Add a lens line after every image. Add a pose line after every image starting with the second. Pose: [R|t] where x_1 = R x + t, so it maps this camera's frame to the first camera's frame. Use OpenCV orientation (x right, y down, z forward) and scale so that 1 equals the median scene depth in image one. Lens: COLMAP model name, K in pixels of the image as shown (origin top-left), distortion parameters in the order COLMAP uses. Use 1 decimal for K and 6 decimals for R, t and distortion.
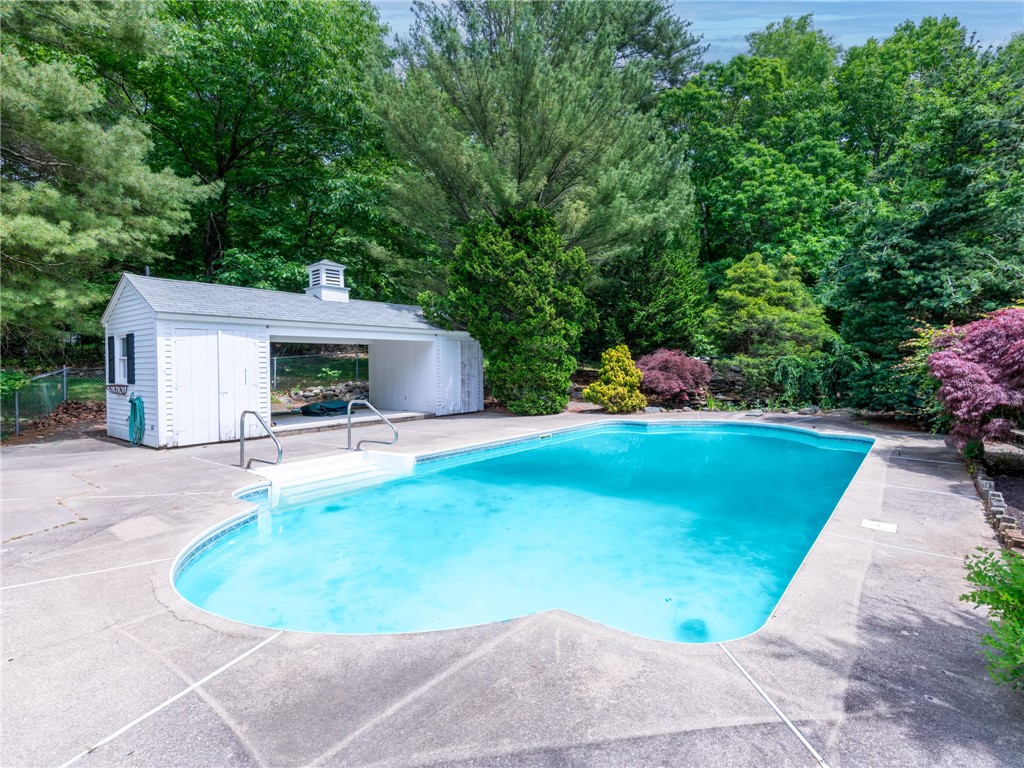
lens RADIAL K [[629.8, 0, 515.5], [0, 629.8, 384.8], [0, 0, 1]] dist [0.005517, -0.004209]
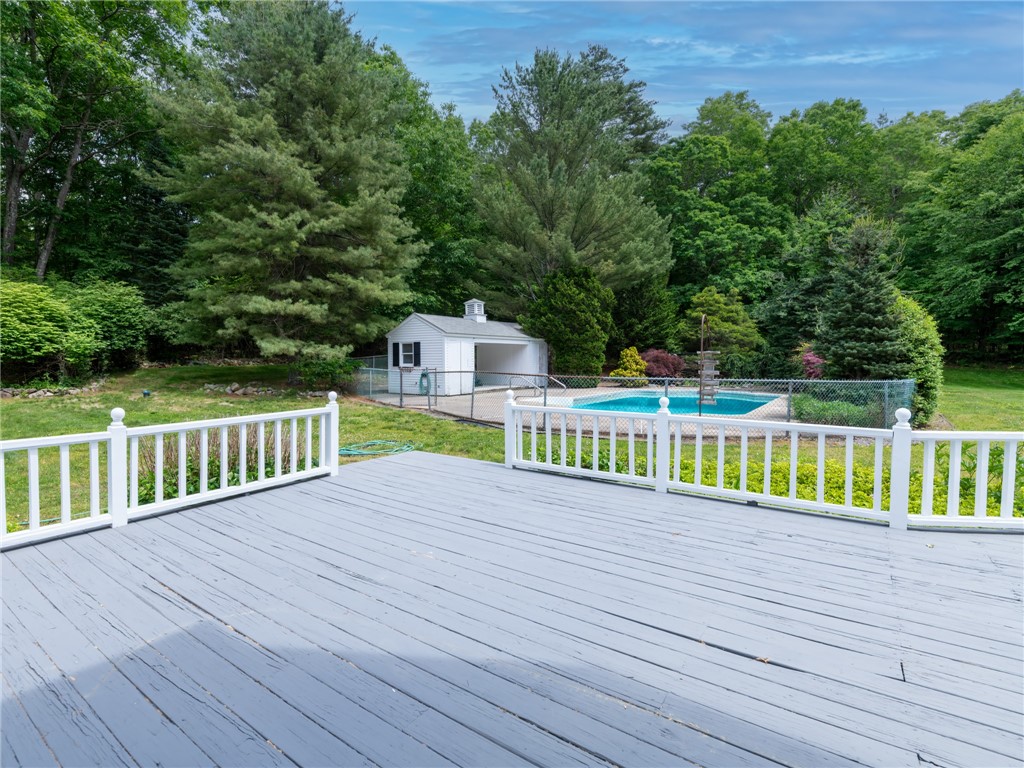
lens RADIAL K [[475.7, 0, 506.1], [0, 475.7, 378.0], [0, 0, 1]] dist [-0.000615, 0.000578]
pose [[0.999591, 0.006736, -0.027788, -0.105959], [-0.006499, 0.999942, 0.008589, 0.008534], [0.027845, -0.008405, 0.999577, -0.211281]]
